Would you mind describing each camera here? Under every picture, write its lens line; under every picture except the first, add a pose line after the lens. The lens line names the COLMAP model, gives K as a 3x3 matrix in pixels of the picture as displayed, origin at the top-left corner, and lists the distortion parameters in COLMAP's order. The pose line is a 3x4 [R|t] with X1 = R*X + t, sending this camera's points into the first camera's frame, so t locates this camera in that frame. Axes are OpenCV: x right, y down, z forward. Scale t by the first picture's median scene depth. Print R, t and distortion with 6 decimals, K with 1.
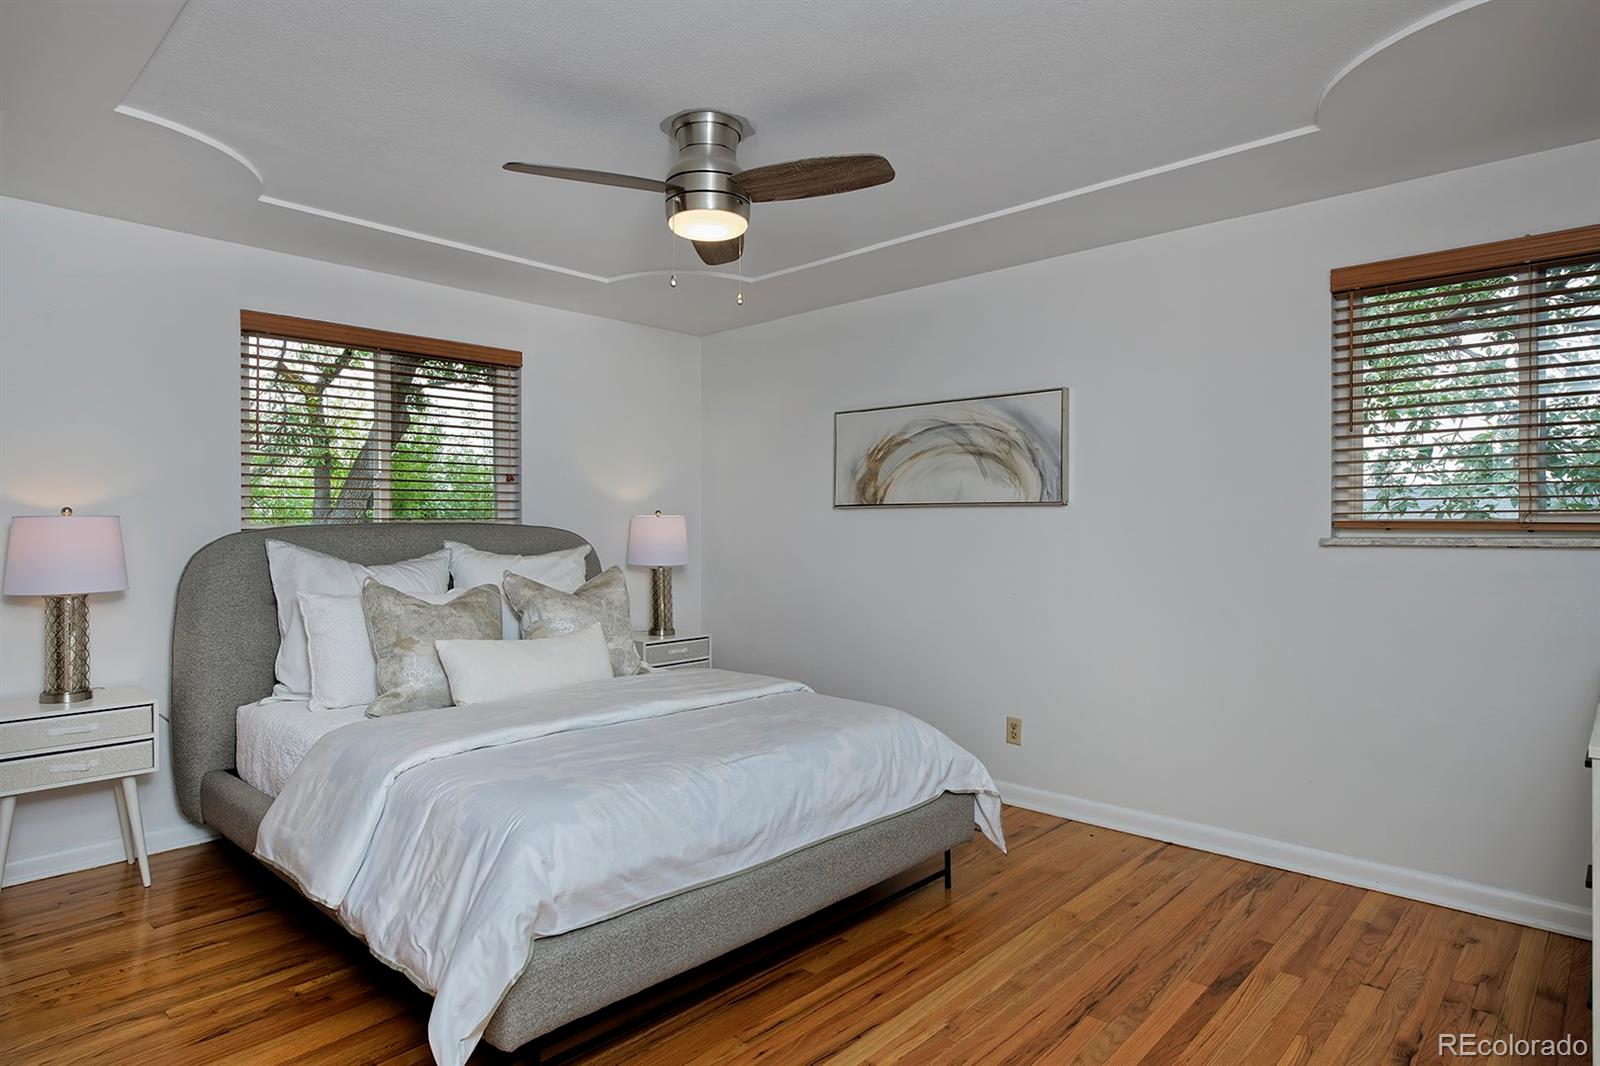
lens RADIAL K [[896.9, 0, 800.0], [0, 896.9, 533.0], [0, 0, 1]] dist [-0.002044, -0.000516]
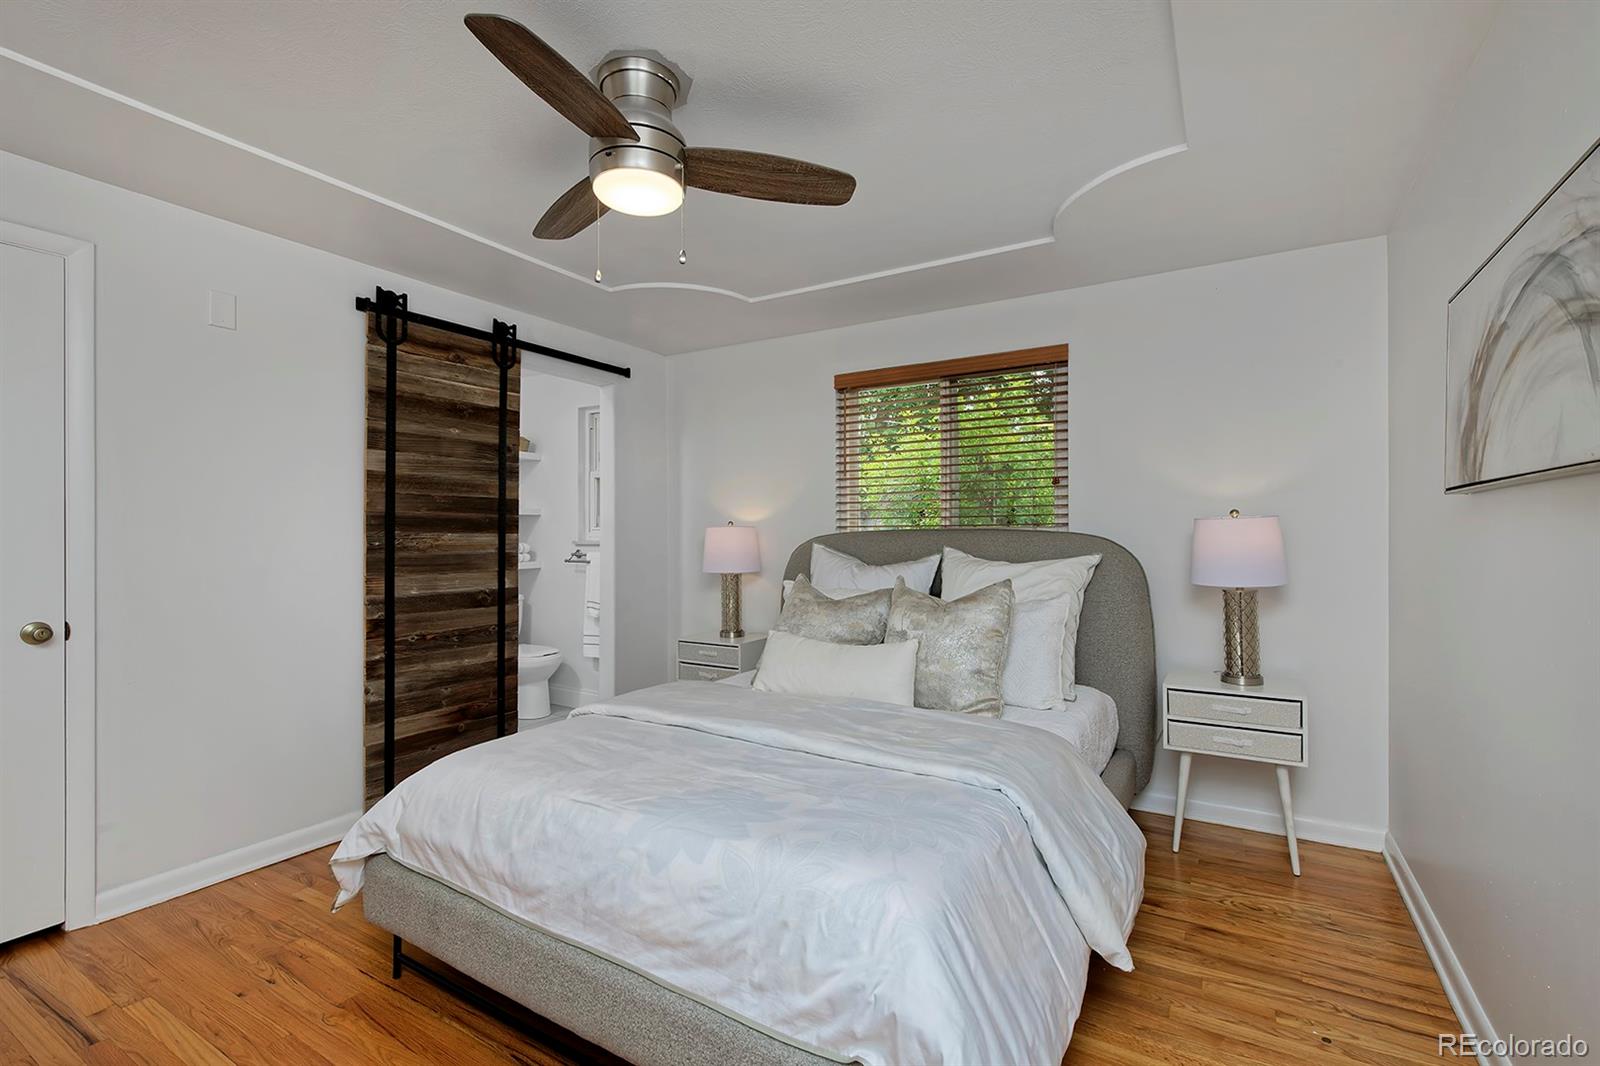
lens RADIAL K [[716.2, 0, 800.0], [0, 716.2, 533.0], [0, 0, 1]] dist [-0.001337, -0.000123]
pose [[0.209582, -0.002139, -0.977789, 0.413337], [-0.005943, 0.999976, -0.003461, -0.002578], [0.977773, 0.006536, 0.209565, 0.674738]]
